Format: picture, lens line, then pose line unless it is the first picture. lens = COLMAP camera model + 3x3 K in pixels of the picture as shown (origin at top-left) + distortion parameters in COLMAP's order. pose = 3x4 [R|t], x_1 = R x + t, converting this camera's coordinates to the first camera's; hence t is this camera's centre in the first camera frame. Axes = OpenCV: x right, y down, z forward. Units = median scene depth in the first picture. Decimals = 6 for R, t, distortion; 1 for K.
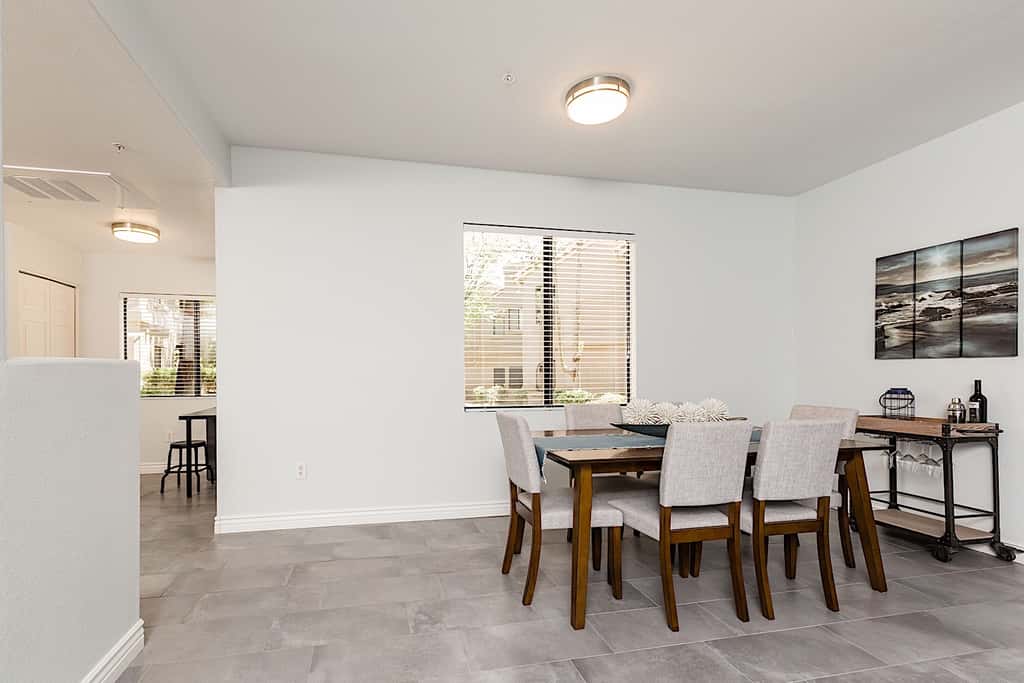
lens RADIAL K [[476.5, 0, 470.5], [0, 476.5, 372.9], [0, 0, 1]] dist [0.014962, -0.005587]
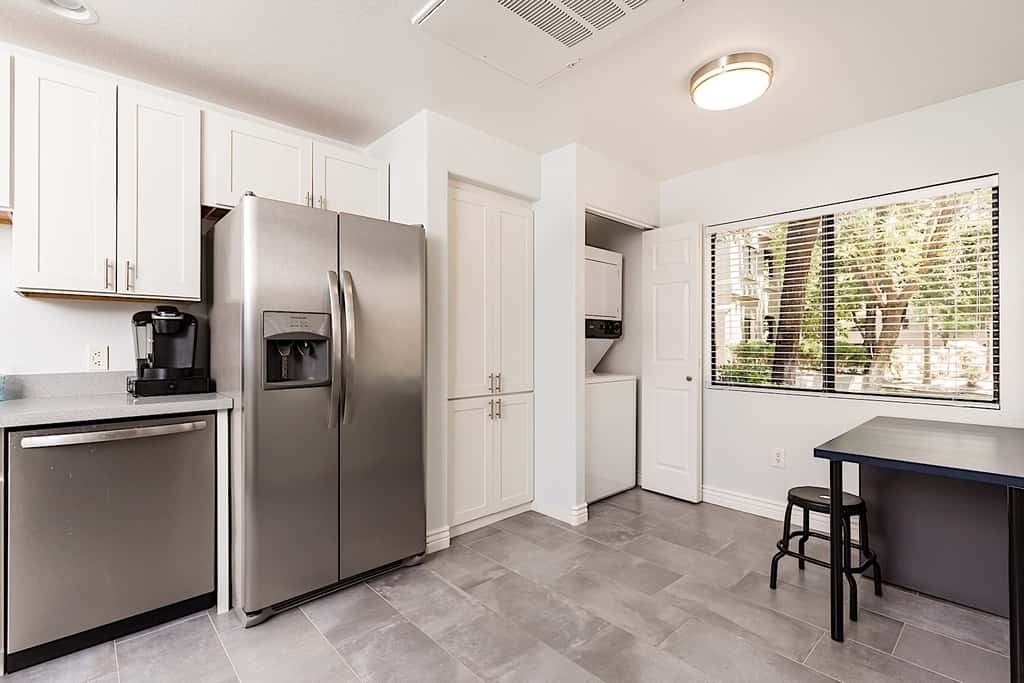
lens RADIAL K [[476.5, 0, 514.4], [0, 476.5, 340.4], [0, 0, 1]] dist [0.014962, -0.005587]
pose [[0.516657, 0.001703, -0.856191, -0.294195], [-0.008748, 0.999956, -0.003290, -0.004142], [0.856148, 0.009190, 0.516649, 0.421804]]
